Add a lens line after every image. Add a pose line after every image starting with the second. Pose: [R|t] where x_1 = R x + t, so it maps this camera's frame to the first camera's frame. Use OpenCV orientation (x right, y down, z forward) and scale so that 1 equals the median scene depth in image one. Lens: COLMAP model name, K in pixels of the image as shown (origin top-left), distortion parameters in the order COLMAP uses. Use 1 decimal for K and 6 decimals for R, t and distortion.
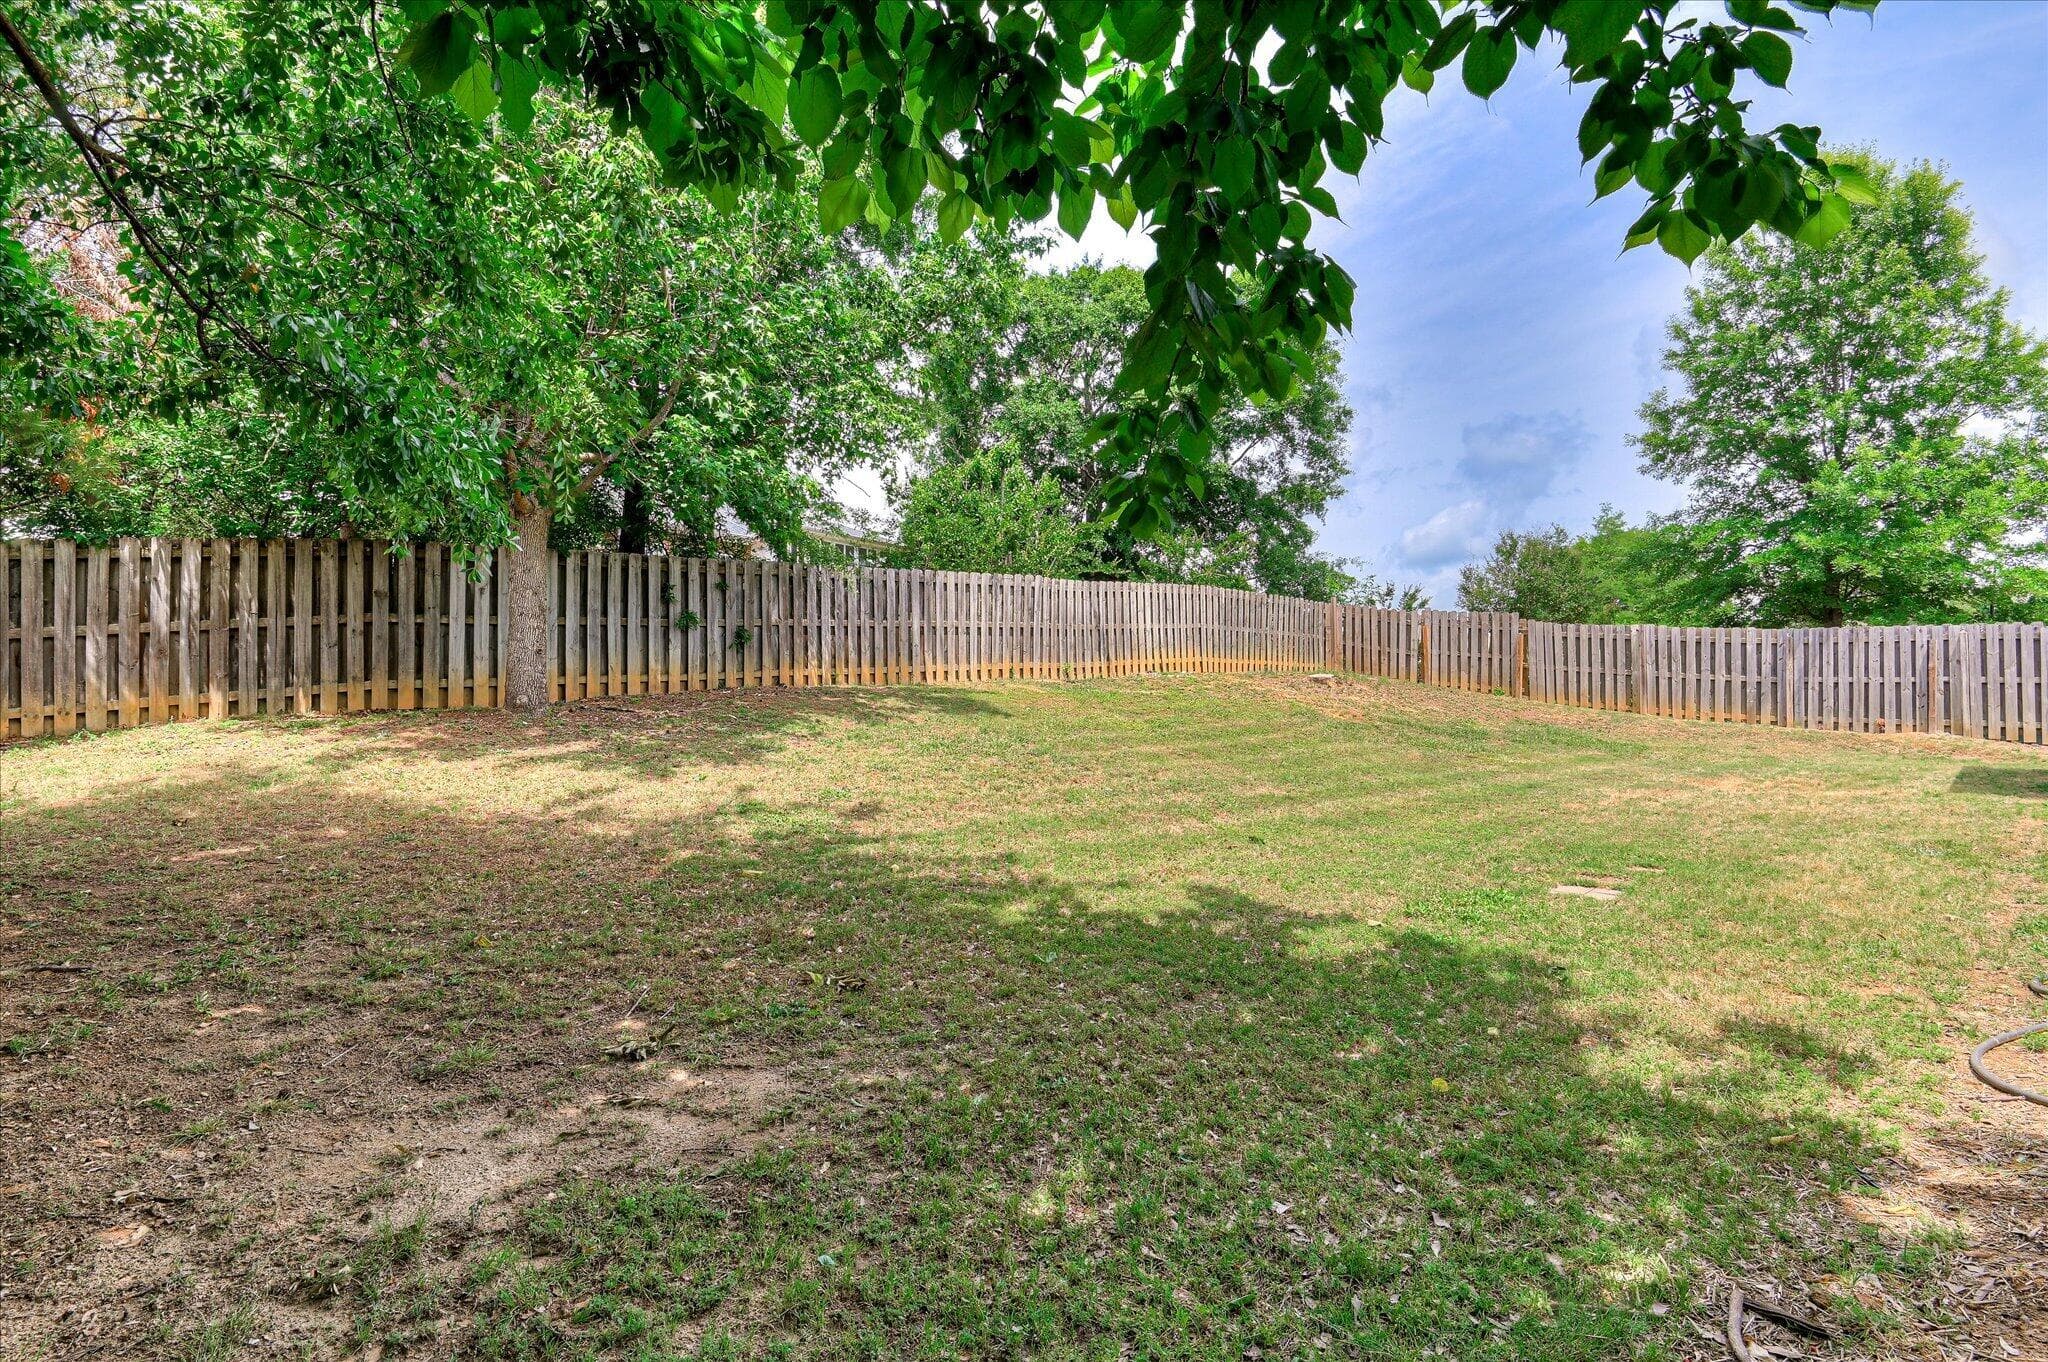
lens RADIAL K [[957.4, 0, 1024.0], [0, 957.4, 681.0], [0, 0, 1]] dist [-0.001333, -0.033500]
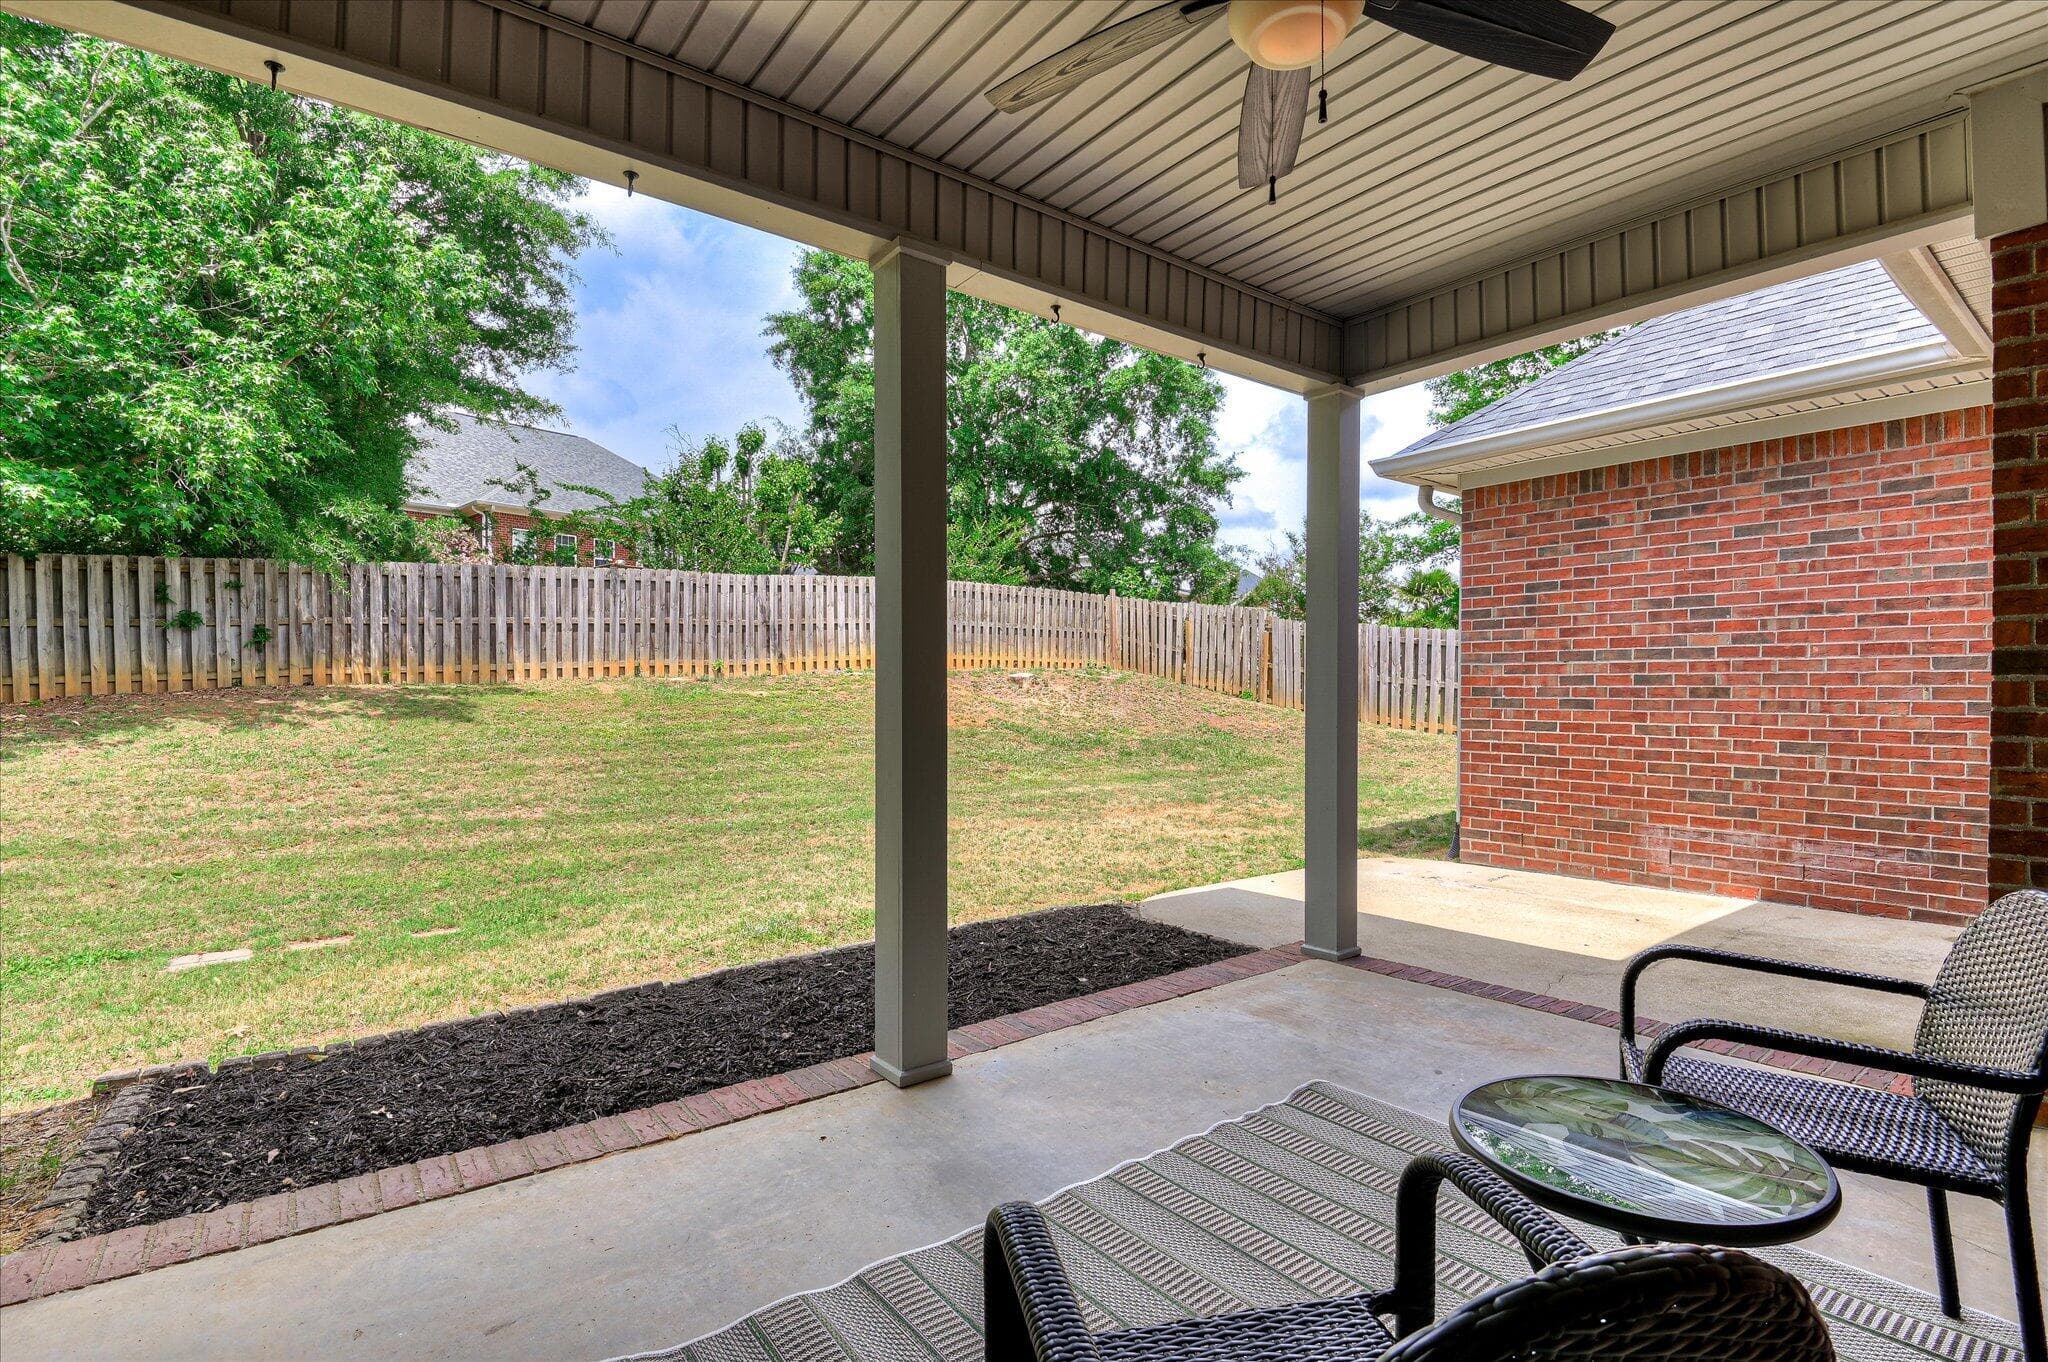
lens RADIAL K [[957.4, 0, 1024.0], [0, 957.4, 681.0], [0, 0, 1]] dist [-0.001333, -0.033500]
pose [[0.997100, 0.013710, -0.074856, 0.480601], [-0.012182, 0.999709, 0.020827, -0.024237], [0.075120, -0.019855, 0.996977, 0.069314]]
